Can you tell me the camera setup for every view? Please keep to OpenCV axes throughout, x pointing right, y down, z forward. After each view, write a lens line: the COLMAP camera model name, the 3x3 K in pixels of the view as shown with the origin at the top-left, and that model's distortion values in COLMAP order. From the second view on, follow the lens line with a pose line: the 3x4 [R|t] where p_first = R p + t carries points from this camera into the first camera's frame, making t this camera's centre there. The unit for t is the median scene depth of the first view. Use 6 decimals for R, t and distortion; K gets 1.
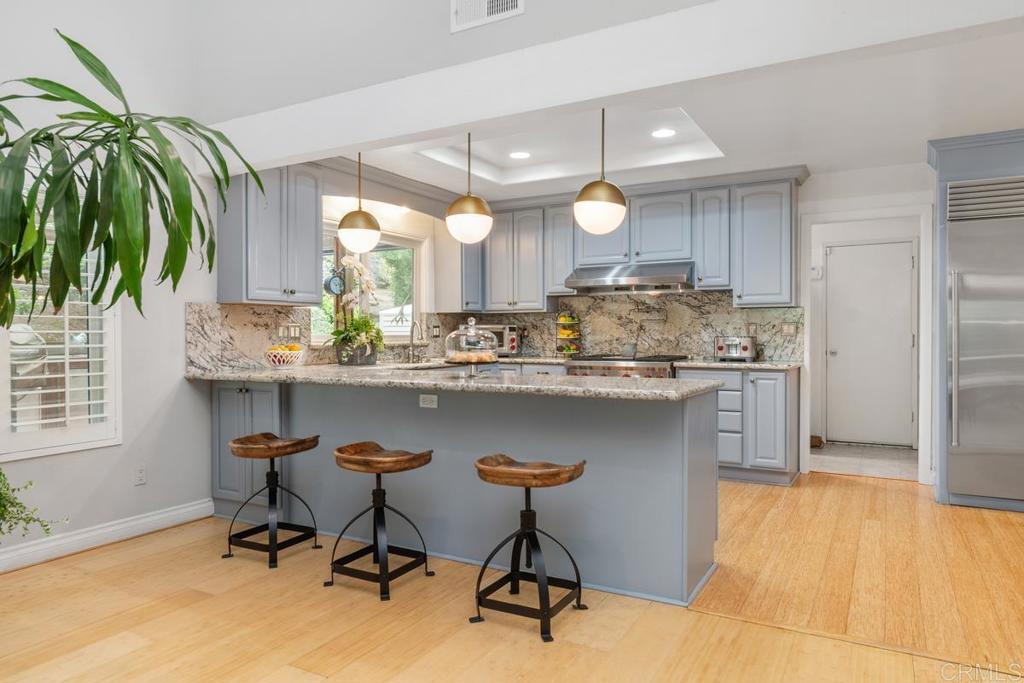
lens RADIAL K [[677.5, 0, 513.5], [0, 677.5, 341.1], [0, 0, 1]] dist [-0.001251, -0.000003]
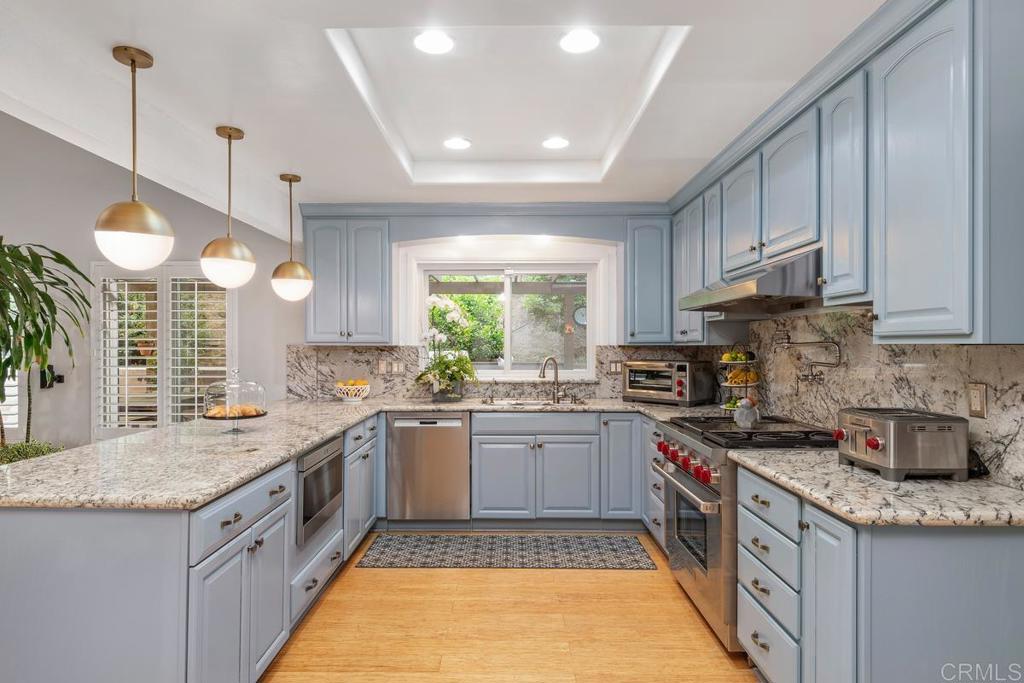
lens RADIAL K [[565.6, 0, 510.8], [0, 565.6, 341.1], [0, 0, 1]] dist [0.000795, 0.000128]
pose [[0.483635, -0.002570, -0.875266, 0.531628], [-0.014203, 0.999841, -0.010784, -0.045059], [0.875154, 0.017647, 0.483522, 0.646245]]
